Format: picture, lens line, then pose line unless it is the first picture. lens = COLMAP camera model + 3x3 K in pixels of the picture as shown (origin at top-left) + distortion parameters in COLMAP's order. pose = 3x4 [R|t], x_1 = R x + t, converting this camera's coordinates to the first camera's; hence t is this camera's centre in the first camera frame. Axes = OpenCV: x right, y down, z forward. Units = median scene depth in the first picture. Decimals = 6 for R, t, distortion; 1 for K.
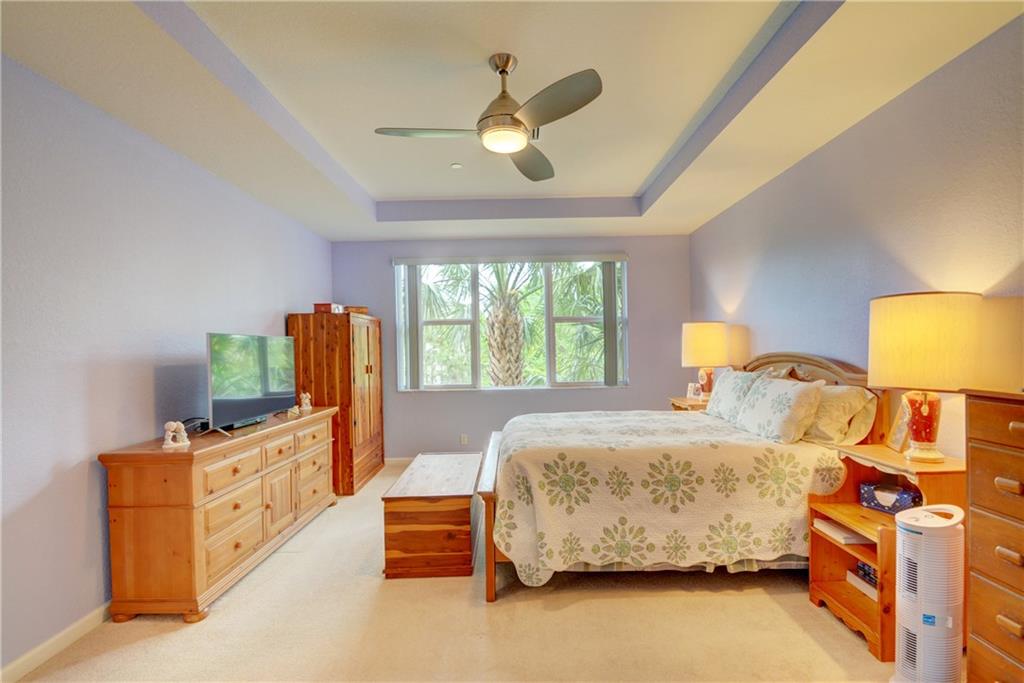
lens RADIAL K [[444.5, 0, 515.4], [0, 444.5, 347.8], [0, 0, 1]] dist [0.014073, -0.012377]
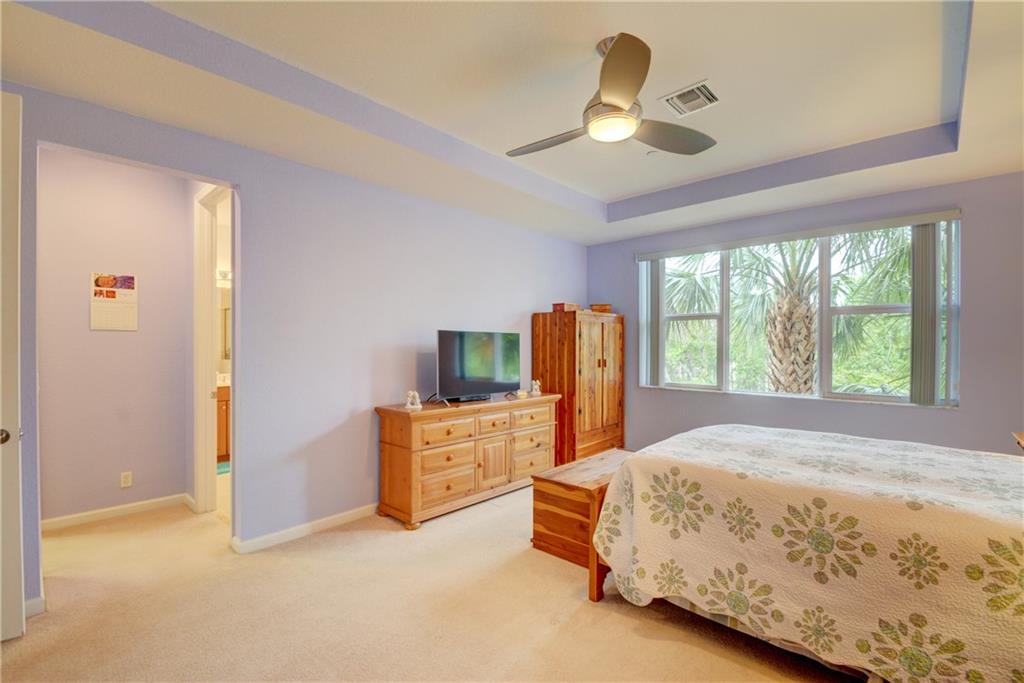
lens RADIAL K [[444.5, 0, 520.6], [0, 444.5, 348.3], [0, 0, 1]] dist [0.014073, -0.012377]
pose [[0.746236, 0.026170, -0.665167, 0.454309], [-0.017705, 0.999654, 0.019467, -0.008693], [0.665446, -0.002750, 0.746441, 0.148265]]
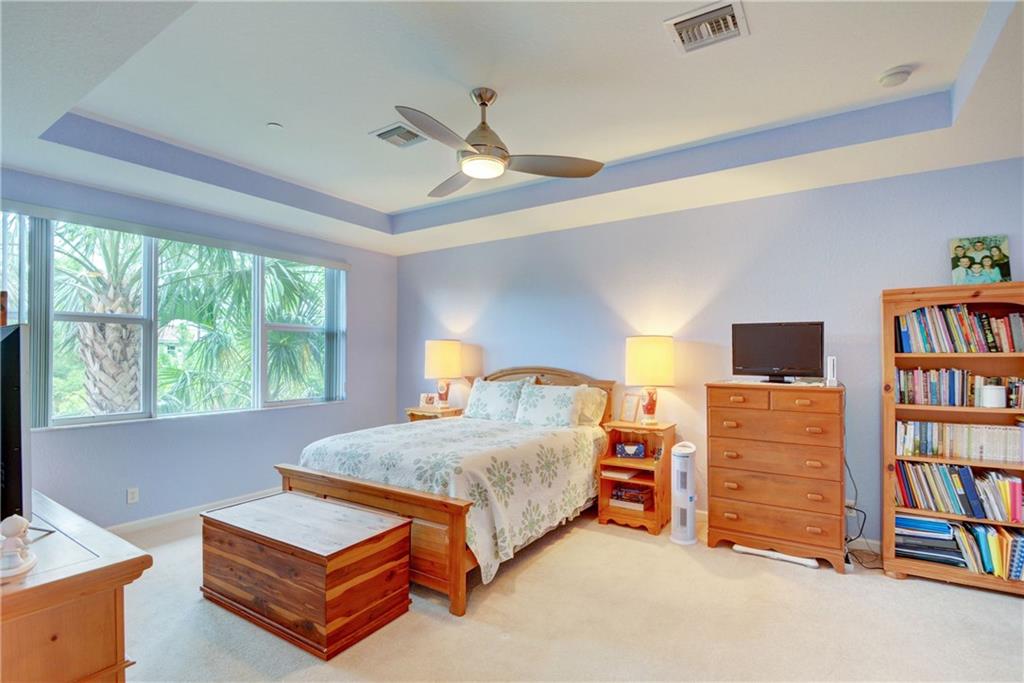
lens RADIAL K [[470.5, 0, 509.8], [0, 470.5, 348.0], [0, 0, 1]] dist [0.007798, -0.007756]
pose [[0.561722, 0.033621, 0.826643, -0.863901], [-0.011984, 0.999400, -0.032504, 0.002114], [-0.827240, 0.008352, 0.561787, 0.301360]]
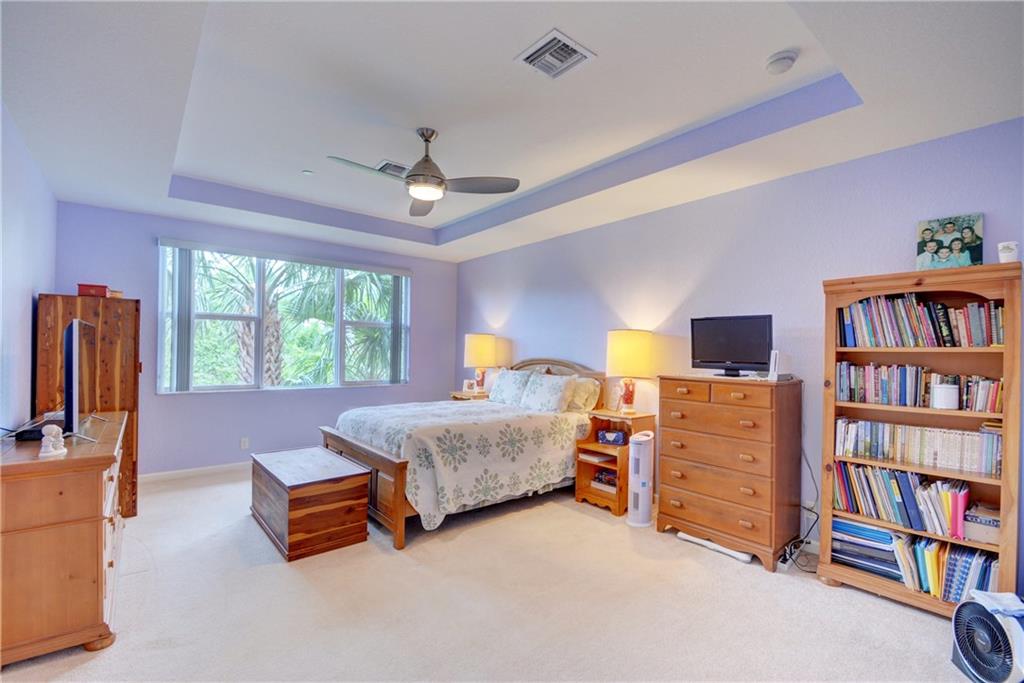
lens RADIAL K [[444.5, 0, 508.0], [0, 444.5, 346.0], [0, 0, 1]] dist [0.014073, -0.012377]
pose [[0.781028, 0.038041, 0.623336, -0.608552], [-0.031090, 0.999274, -0.022028, 0.009218], [-0.623721, -0.002175, 0.781644, -0.174070]]
